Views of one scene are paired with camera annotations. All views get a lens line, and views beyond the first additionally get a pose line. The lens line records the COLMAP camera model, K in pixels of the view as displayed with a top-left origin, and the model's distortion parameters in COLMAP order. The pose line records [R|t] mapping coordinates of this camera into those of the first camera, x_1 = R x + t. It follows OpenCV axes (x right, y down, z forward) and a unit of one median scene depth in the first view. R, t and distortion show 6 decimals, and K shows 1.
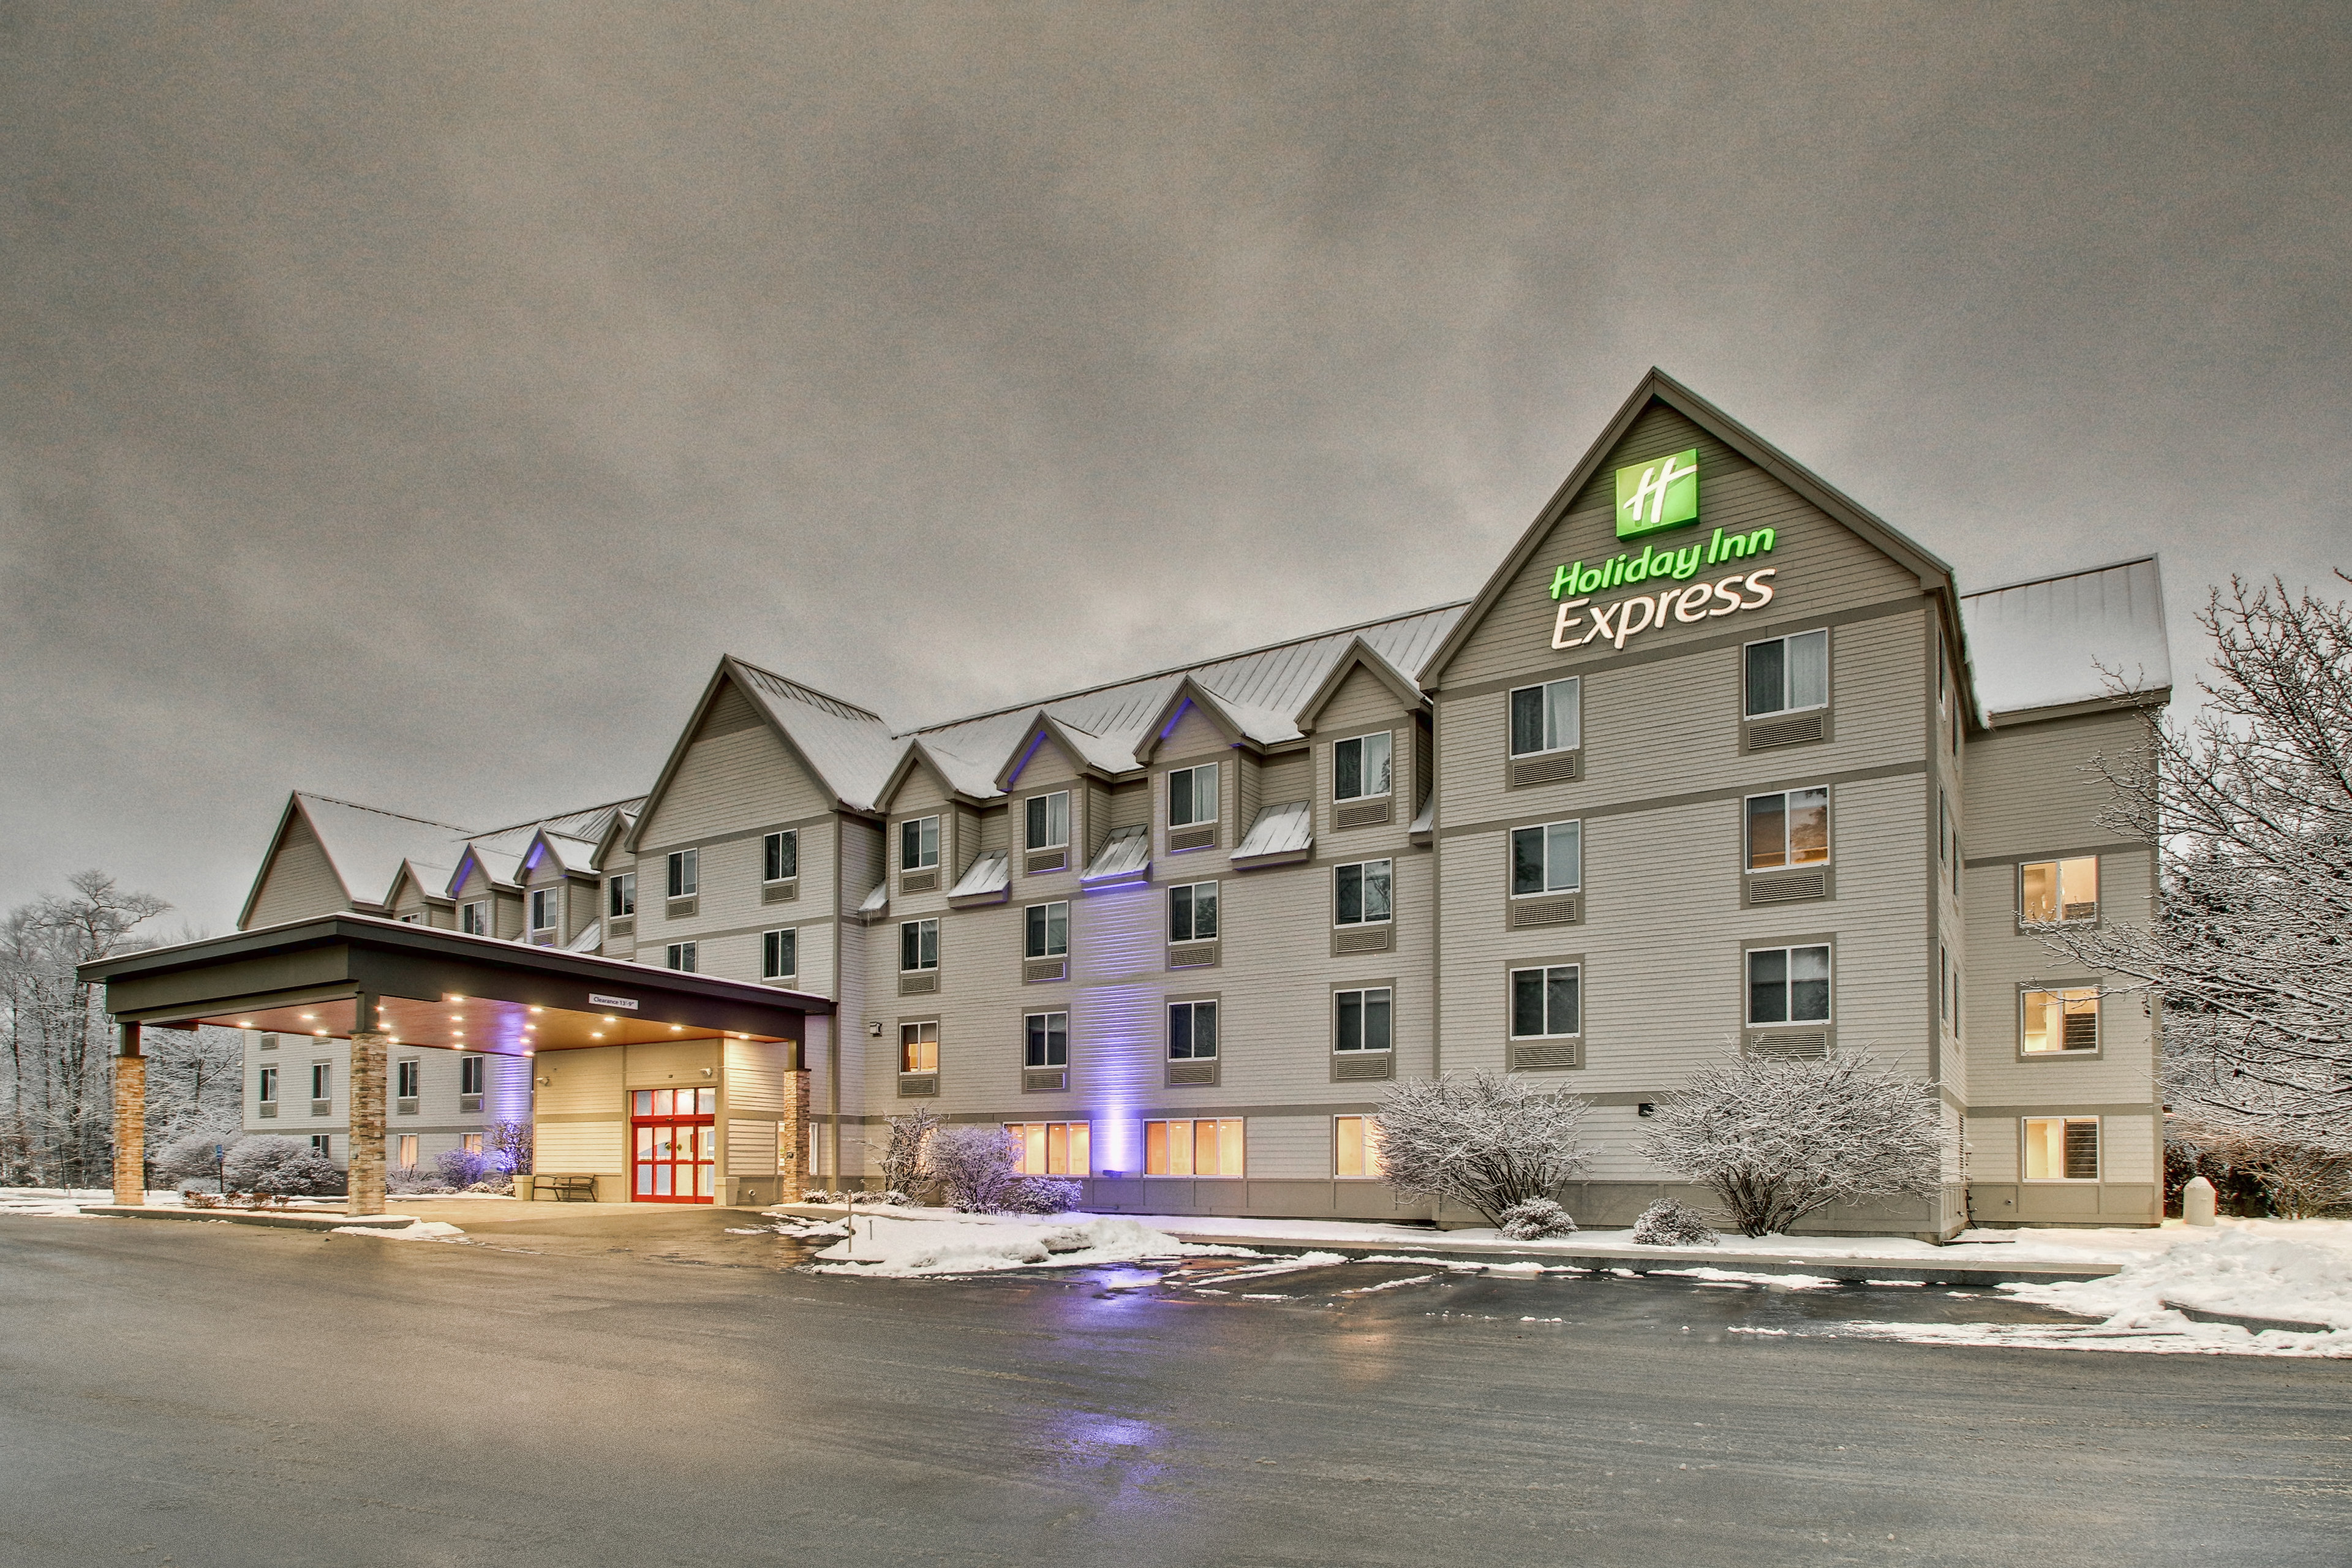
lens RADIAL K [[1333.6, 0, 1176.0], [0, 1333.6, 784.0], [0, 0, 1]] dist [-0.073844, 0.075302]
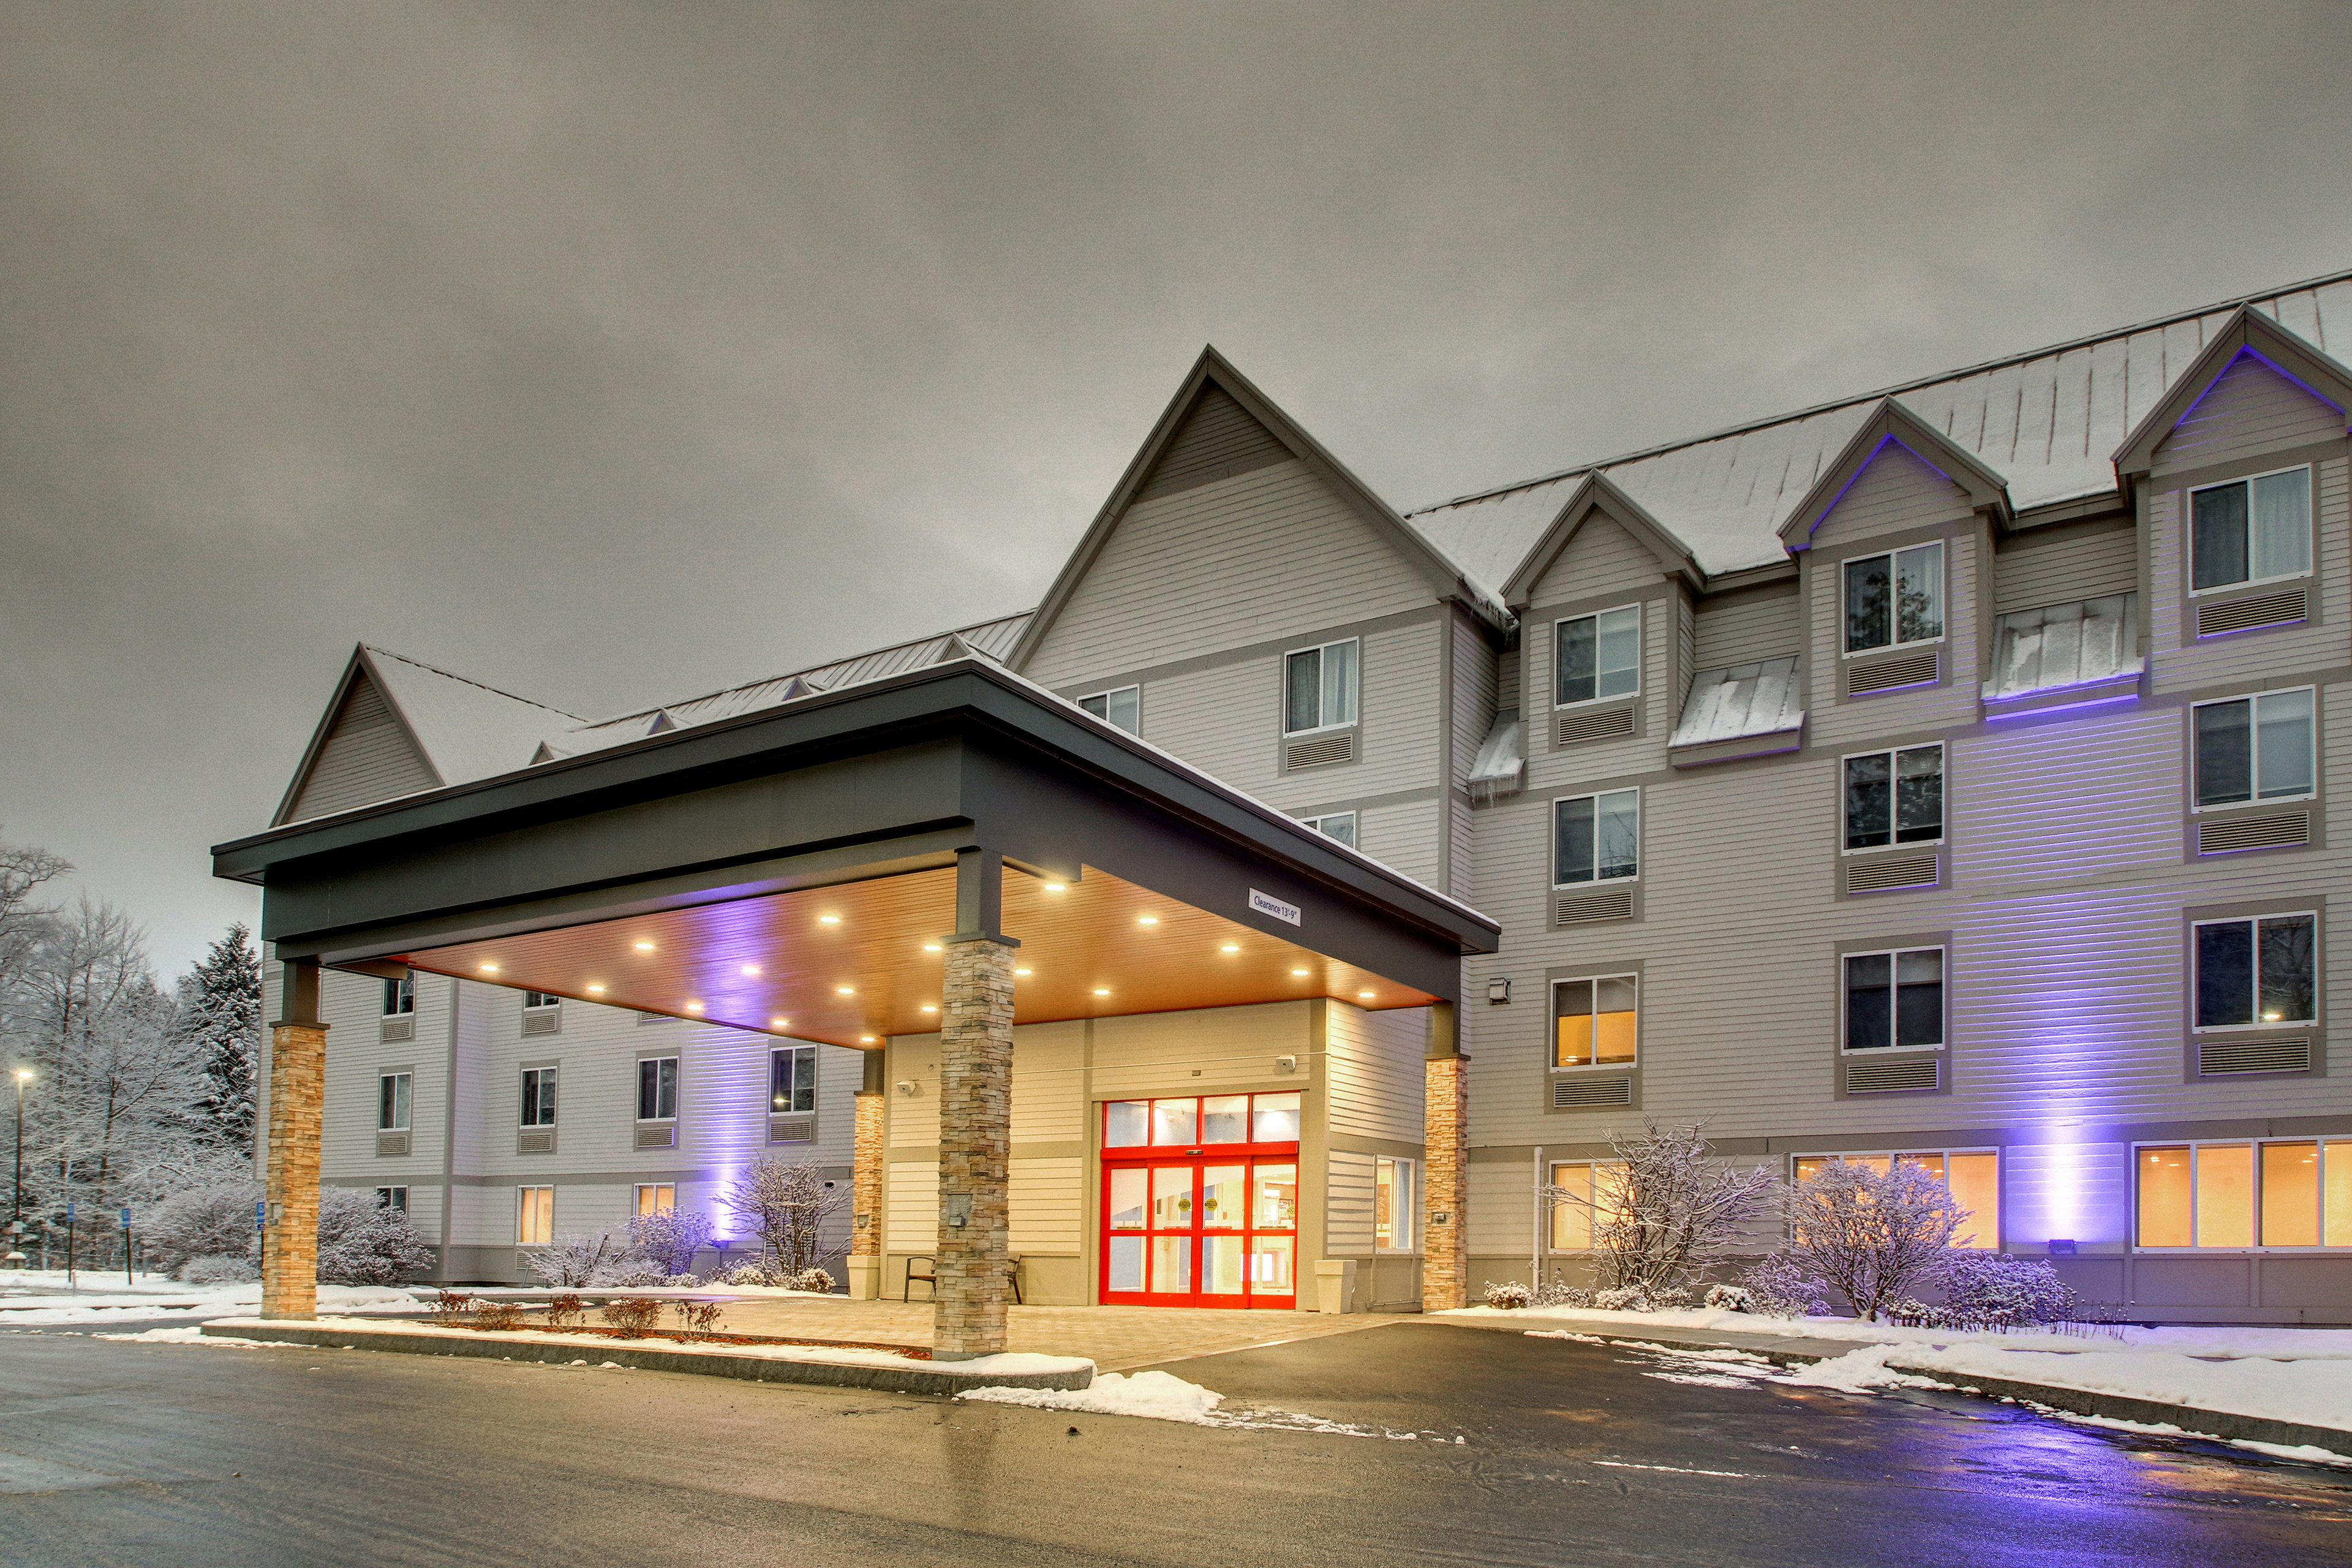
lens RADIAL K [[1678.5, 0, 1121.7], [0, 1678.5, 718.3], [0, 0, 1]] dist [0.012630, -0.053417]
pose [[0.999630, -0.008461, -0.025870, -0.389133], [0.008089, 0.999863, -0.014451, 0.082788], [0.025989, 0.014236, 0.999561, 0.294704]]
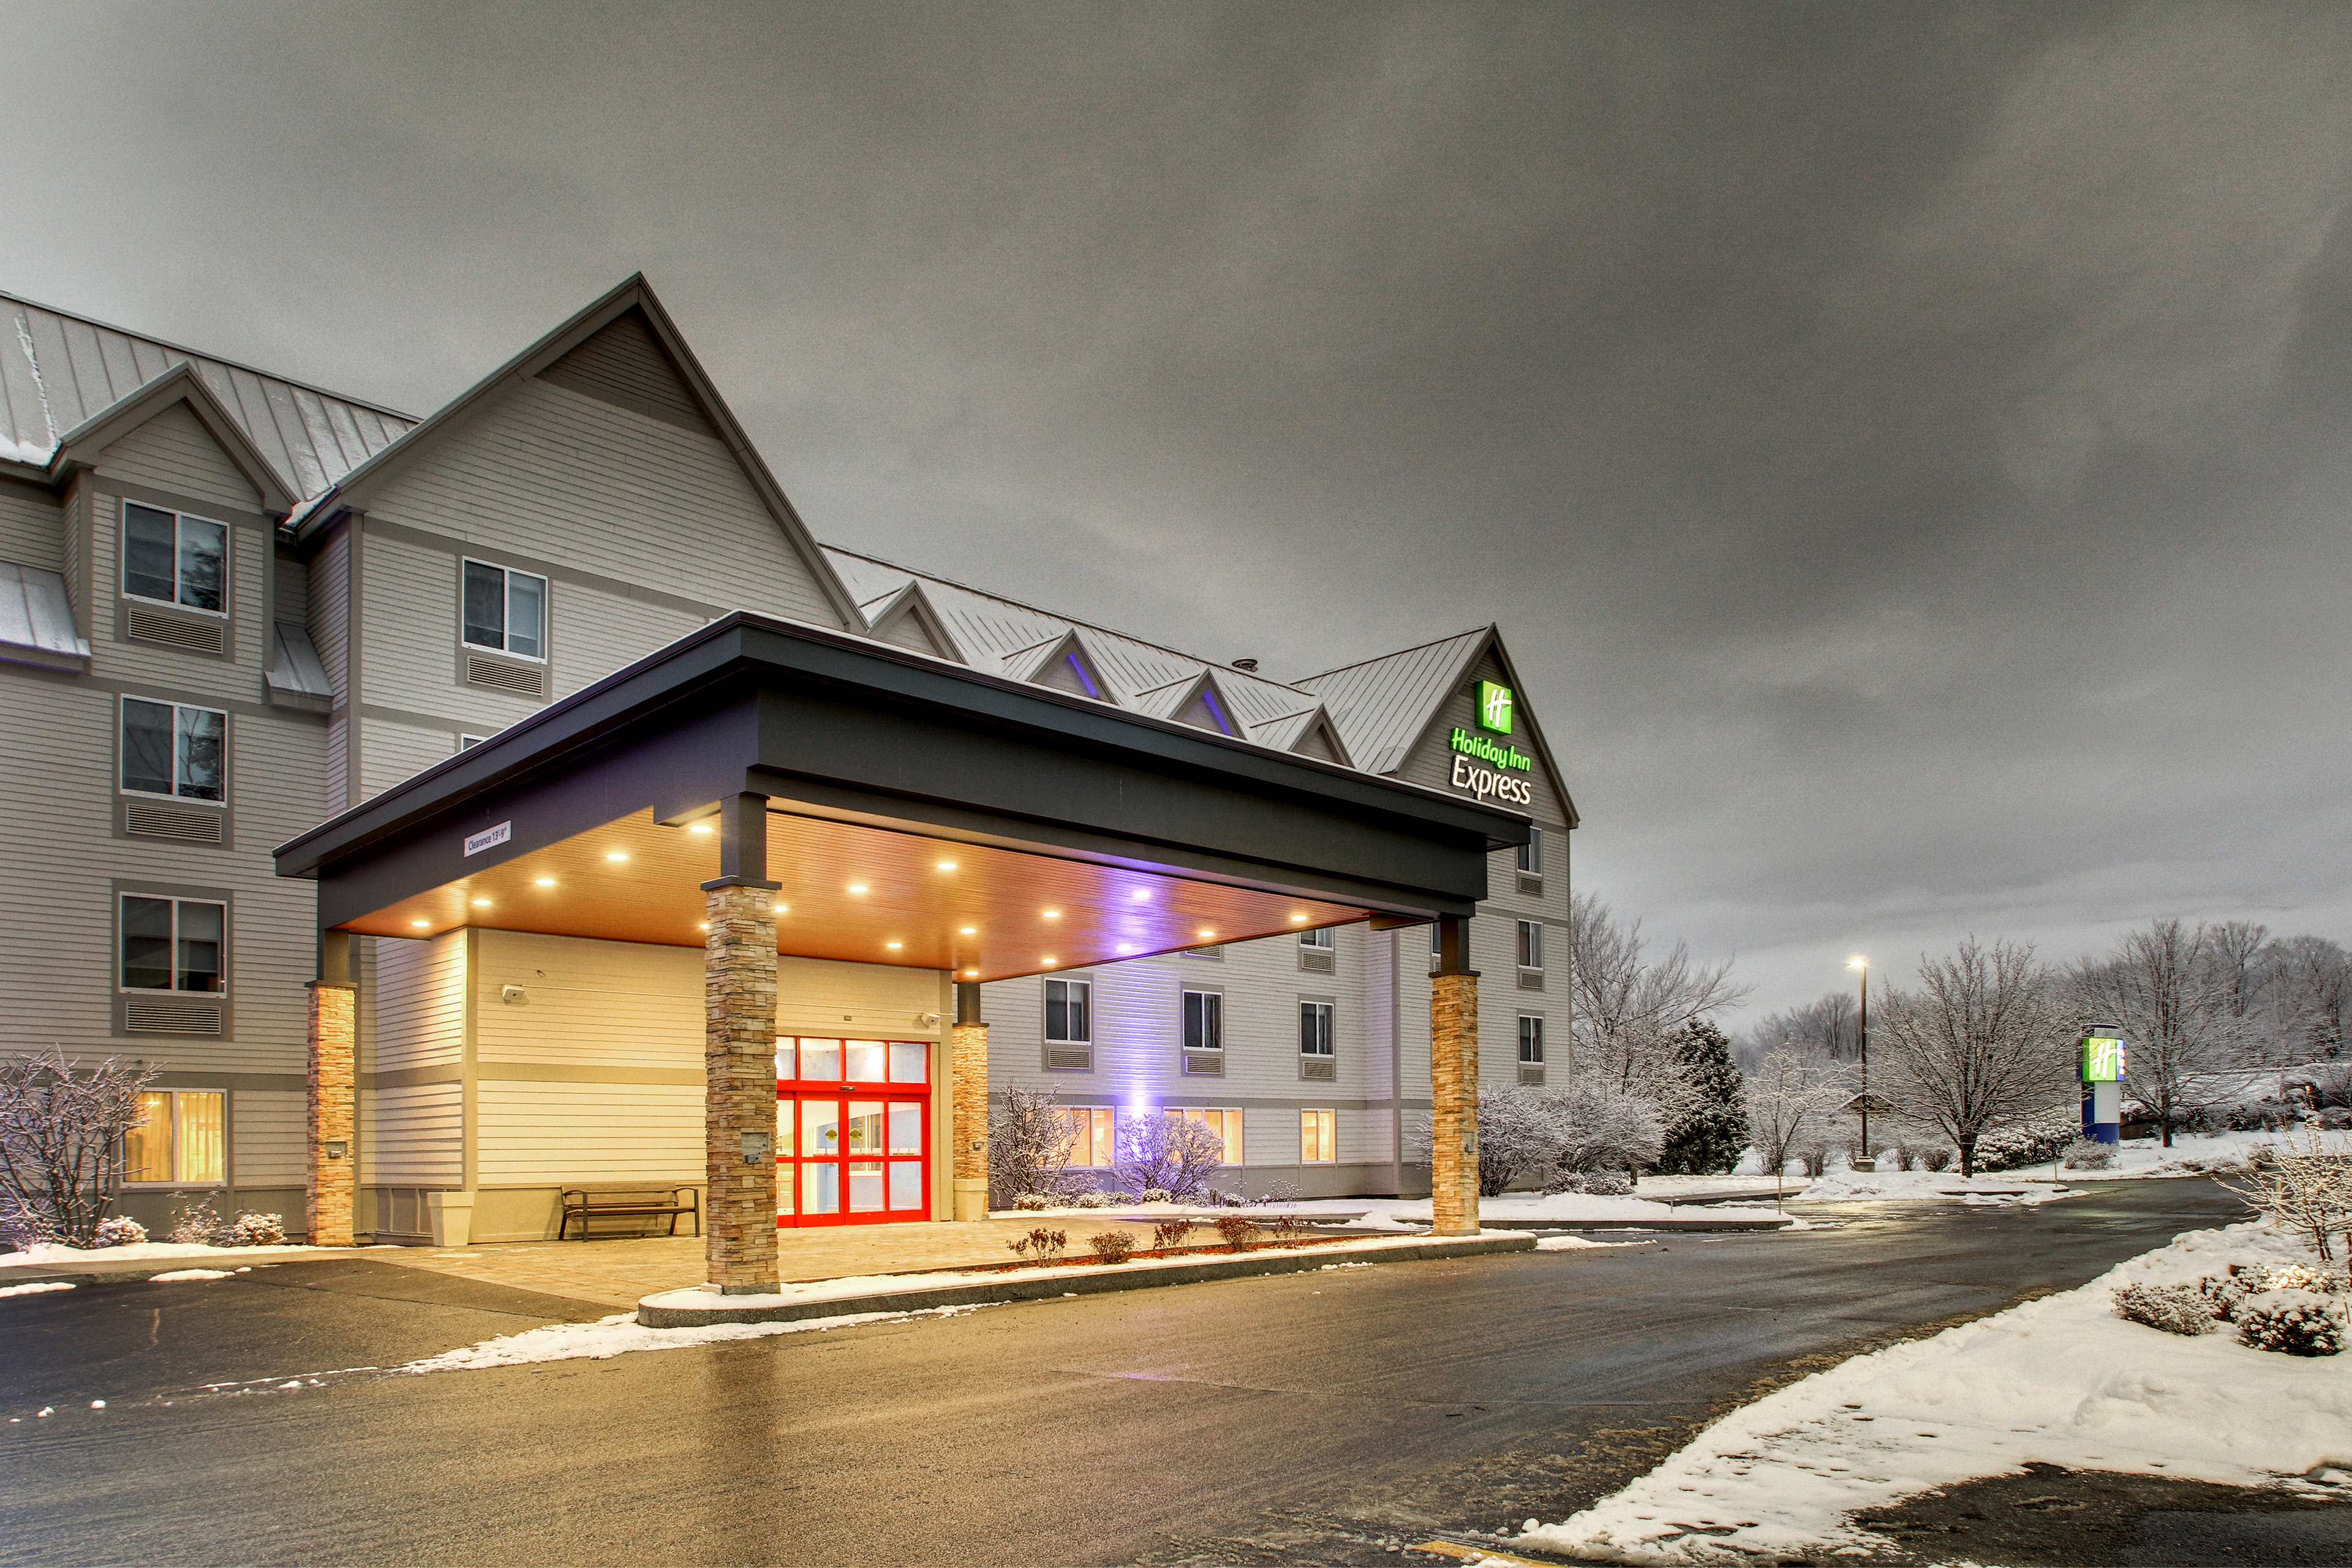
lens RADIAL K [[1498.3, 0, 1176.0], [0, 1498.3, 784.0], [0, 0, 1]] dist [-0.020088, 0.001027]
pose [[0.198954, 0.231385, 0.952301, -1.028947], [-0.259086, 0.949573, -0.176594, 0.202715], [-0.945141, -0.211594, 0.248870, 0.710646]]
